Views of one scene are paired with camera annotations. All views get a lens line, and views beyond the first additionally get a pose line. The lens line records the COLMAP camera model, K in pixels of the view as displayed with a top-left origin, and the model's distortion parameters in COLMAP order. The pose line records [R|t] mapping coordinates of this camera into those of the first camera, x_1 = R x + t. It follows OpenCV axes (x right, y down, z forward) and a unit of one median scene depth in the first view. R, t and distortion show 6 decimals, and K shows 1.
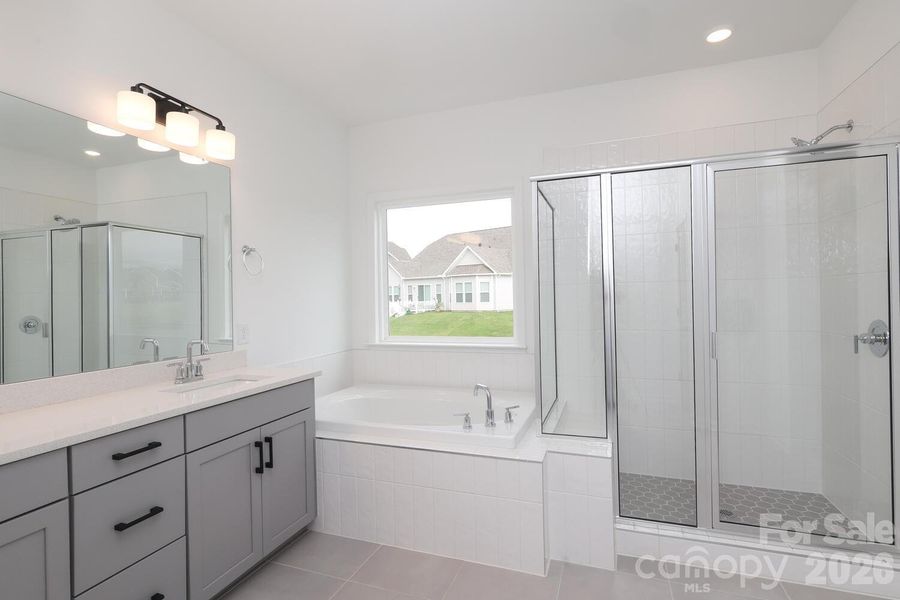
lens RADIAL K [[427.0, 0, 450.0], [0, 427.0, 300.0], [0, 0, 1]] dist [-0.001127, -0.000307]
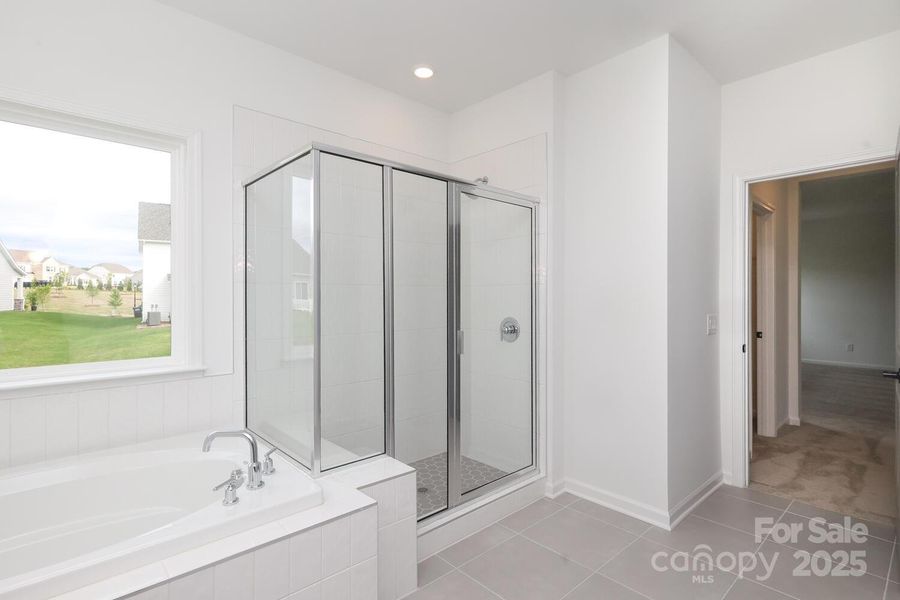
lens RADIAL K [[427.0, 0, 450.0], [0, 427.0, 300.0], [0, 0, 1]] dist [-0.001127, -0.000307]
pose [[0.493748, 0.018443, 0.869409, -0.323407], [-0.004279, 0.999815, -0.018779, 0.012674], [-0.869594, 0.005552, 0.493736, 0.379381]]
